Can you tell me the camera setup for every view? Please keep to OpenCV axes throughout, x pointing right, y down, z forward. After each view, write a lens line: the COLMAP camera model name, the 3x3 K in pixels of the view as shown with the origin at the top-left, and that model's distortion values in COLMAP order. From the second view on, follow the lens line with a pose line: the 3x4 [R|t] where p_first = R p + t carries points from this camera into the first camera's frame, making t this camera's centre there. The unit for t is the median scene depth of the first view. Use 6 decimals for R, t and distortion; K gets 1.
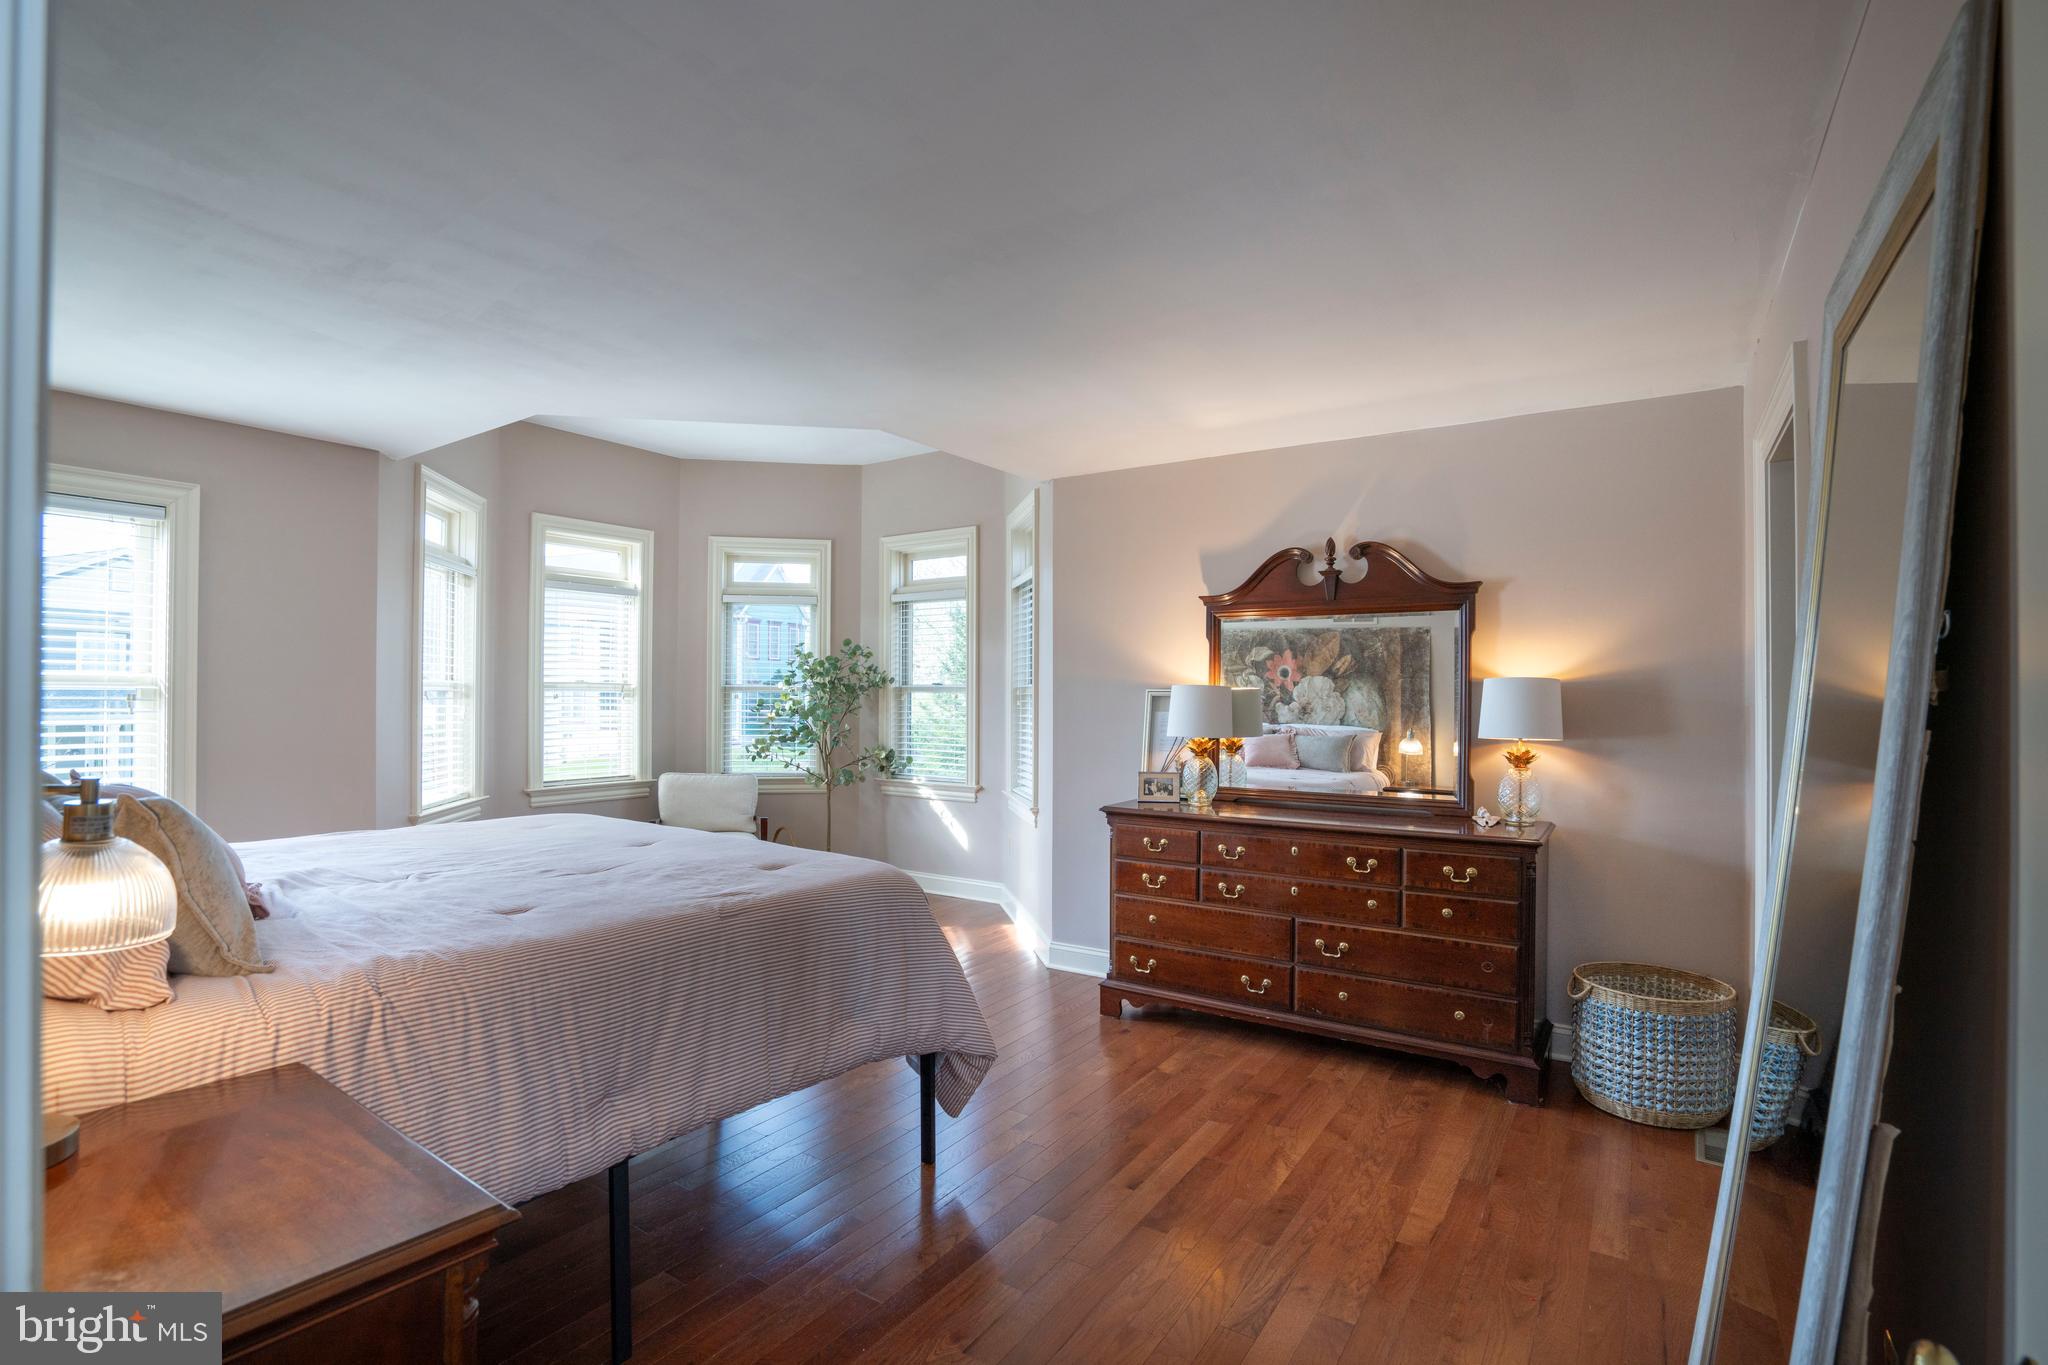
lens RADIAL K [[945.6, 0, 1019.9], [0, 945.6, 692.0], [0, 0, 1]] dist [-0.057938, 0.021551]
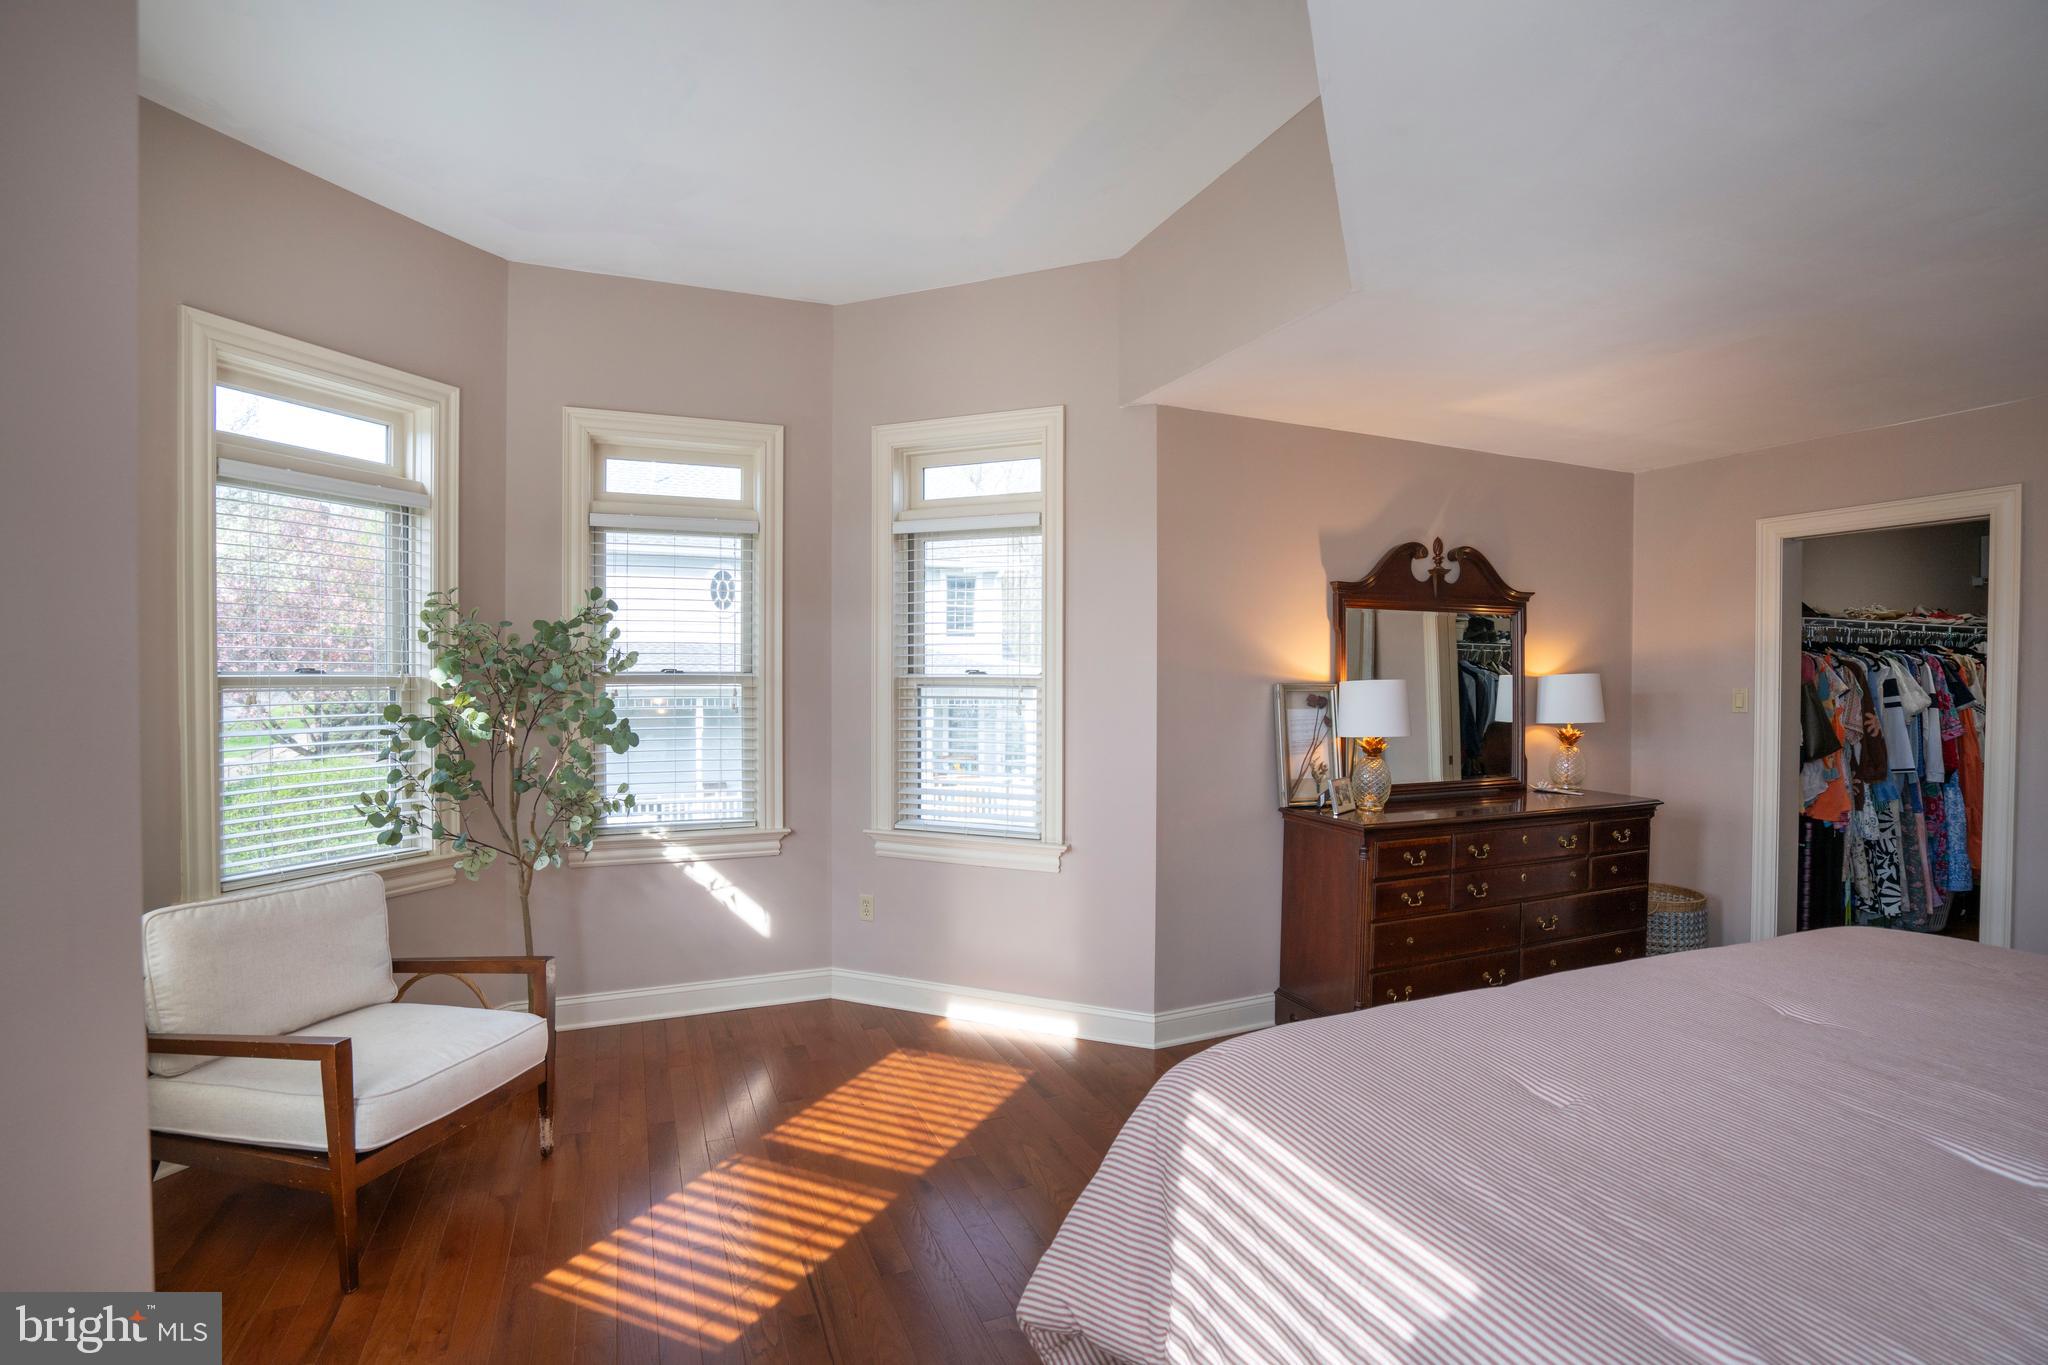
lens RADIAL K [[945.6, 0, 1033.2], [0, 945.6, 679.5], [0, 0, 1]] dist [-0.057938, 0.021551]
pose [[0.529620, -0.006040, 0.848213, -0.856967], [-0.005867, 0.999925, 0.010783, -0.016903], [-0.848215, -0.010687, 0.529545, 0.901112]]
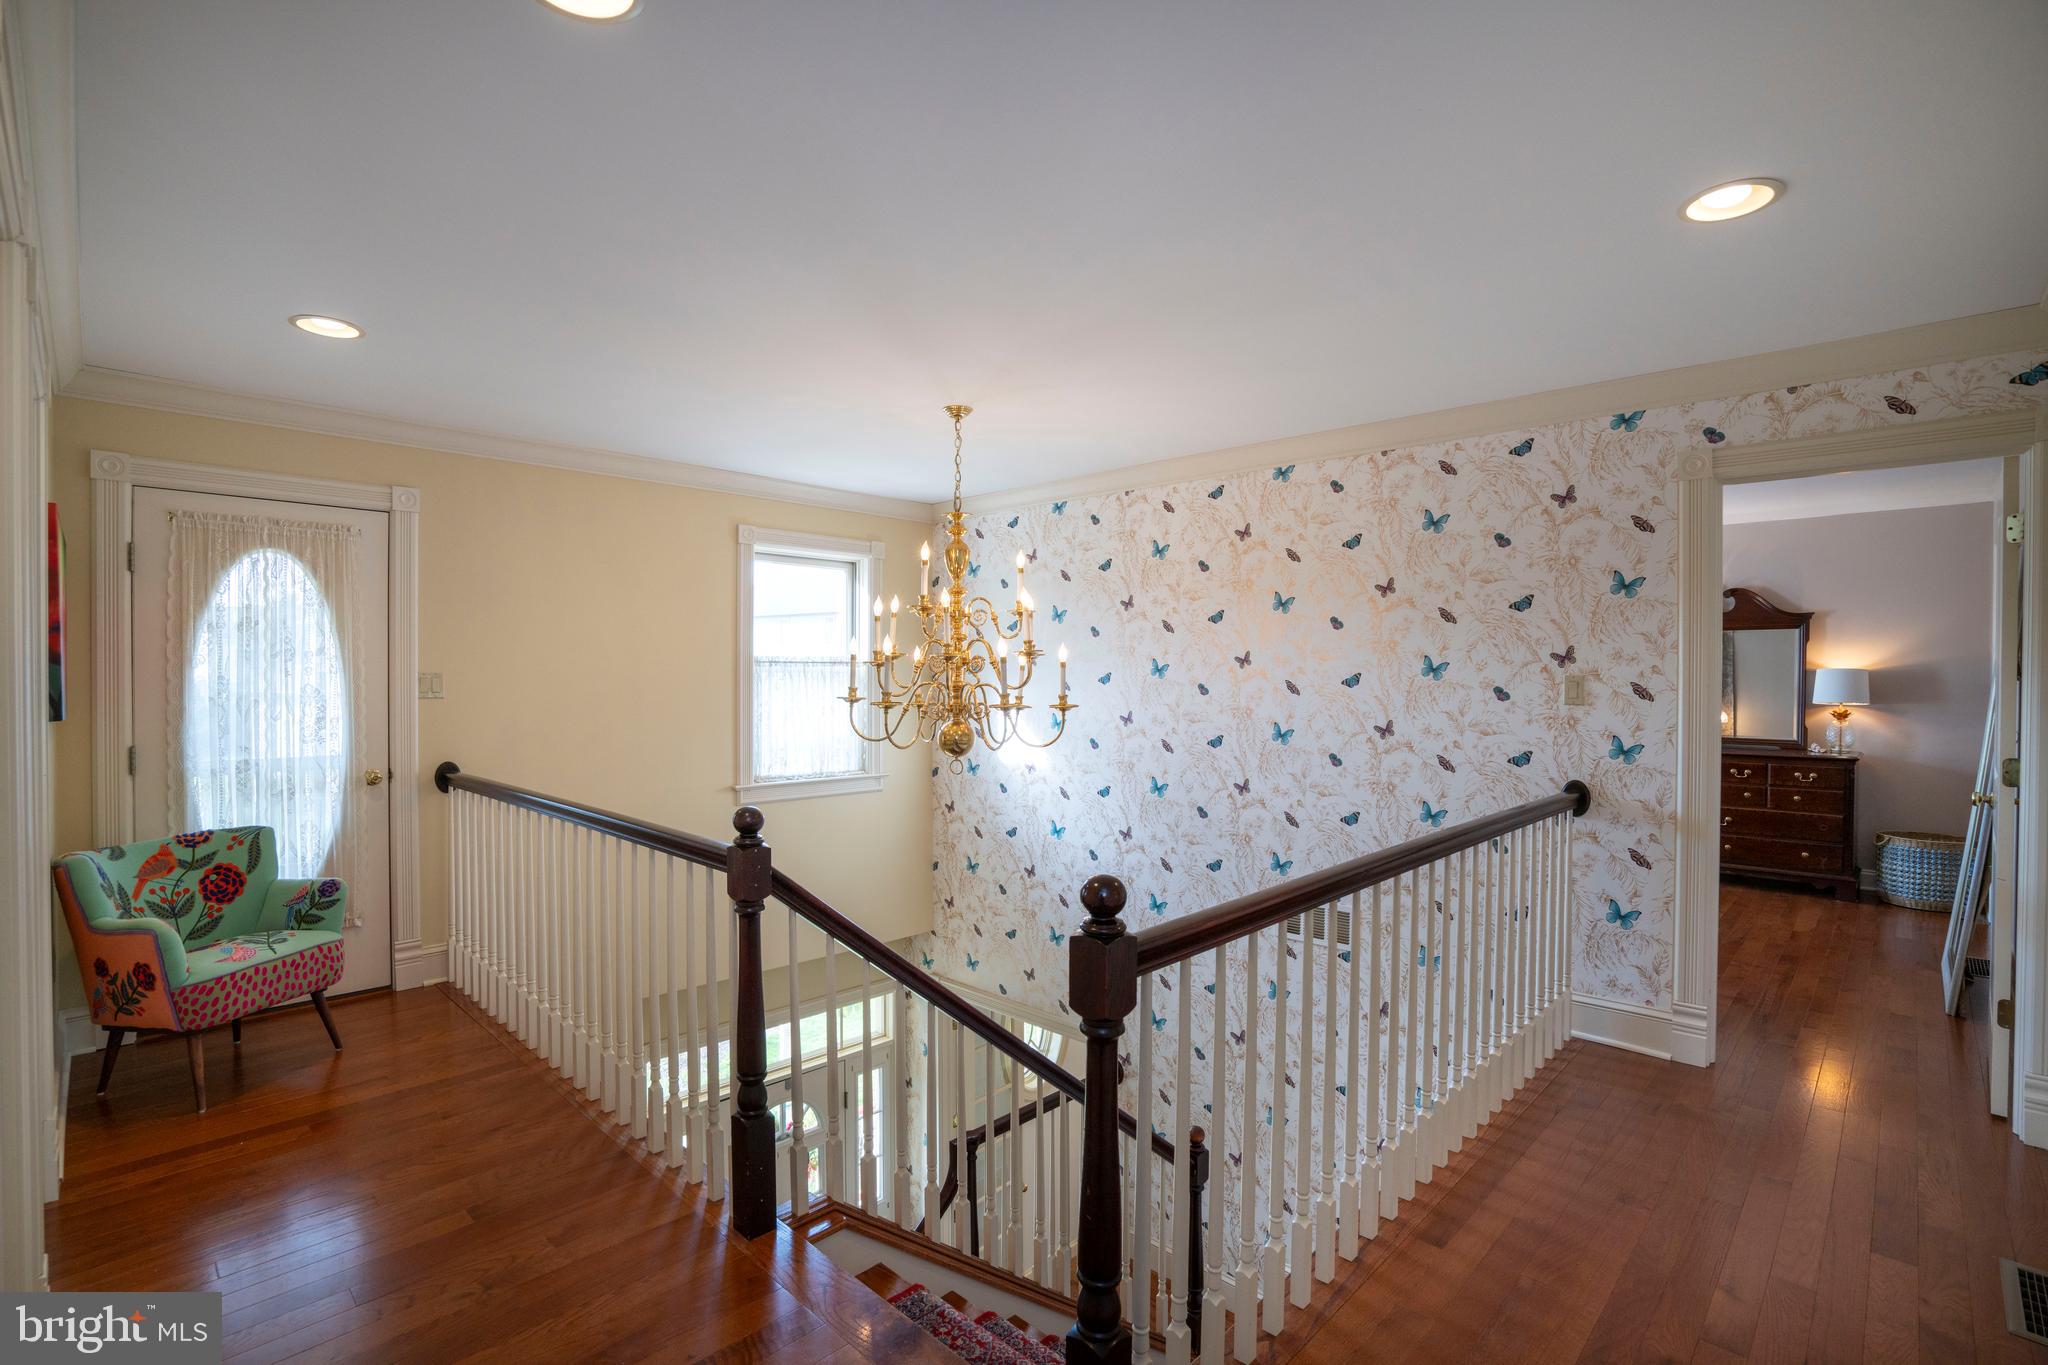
lens RADIAL K [[945.6, 0, 1016.2], [0, 945.6, 680.2], [0, 0, 1]] dist [-0.057938, 0.021551]
pose [[0.983295, 0.004039, -0.181973, -0.644099], [-0.002616, 0.999964, 0.008058, -0.003503], [0.181999, -0.007447, 0.983271, -0.928721]]
